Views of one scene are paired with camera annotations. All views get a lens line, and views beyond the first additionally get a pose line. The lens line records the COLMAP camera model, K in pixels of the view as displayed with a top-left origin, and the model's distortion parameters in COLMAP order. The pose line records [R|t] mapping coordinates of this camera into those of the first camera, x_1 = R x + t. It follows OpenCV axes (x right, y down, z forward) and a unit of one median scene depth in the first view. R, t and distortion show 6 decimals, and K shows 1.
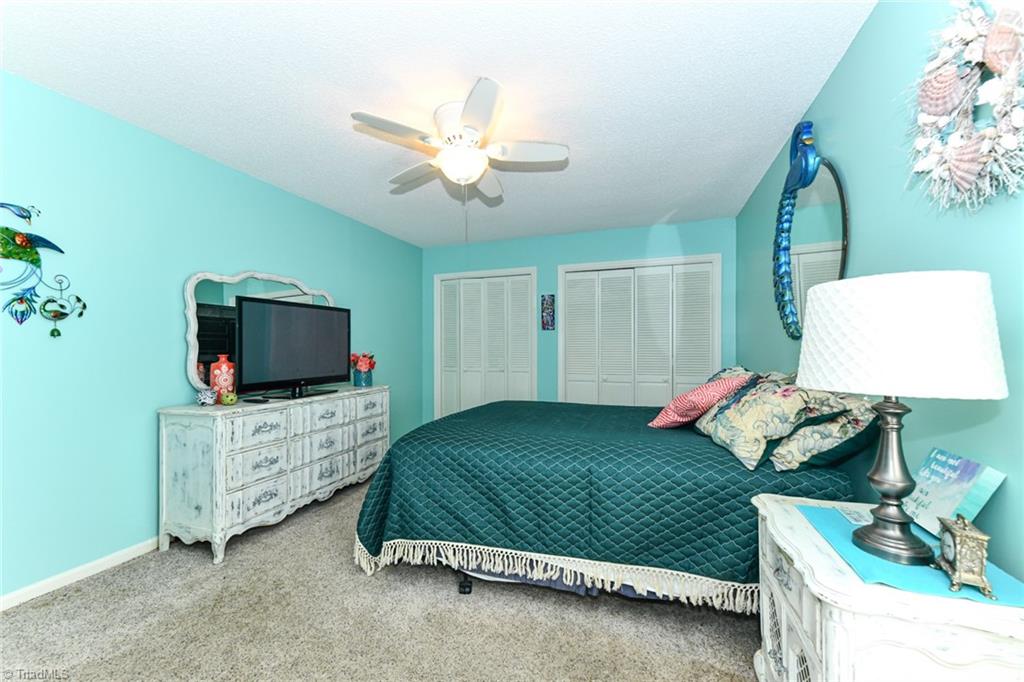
lens RADIAL K [[412.9, 0, 509.1], [0, 412.9, 342.0], [0, 0, 1]] dist [0.017975, -0.007113]
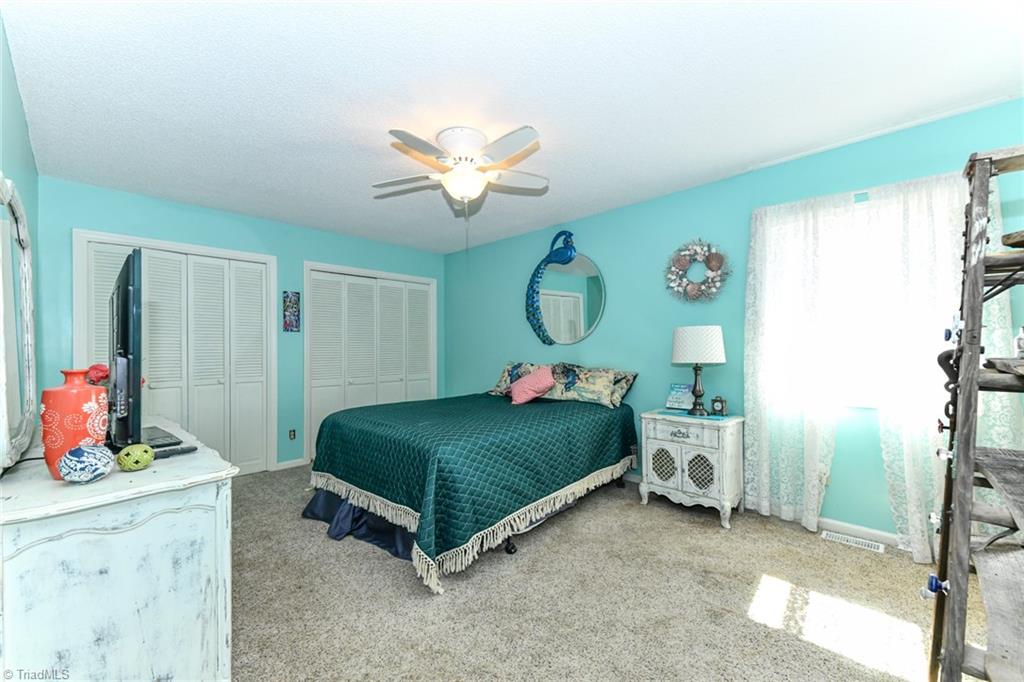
lens RADIAL K [[412.9, 0, 509.1], [0, 412.9, 342.0], [0, 0, 1]] dist [0.017975, -0.007113]
pose [[0.420441, 0.005143, 0.907305, -0.945772], [-0.003494, 0.999986, -0.004049, -0.009580], [-0.907313, -0.001468, 0.420453, 0.383208]]
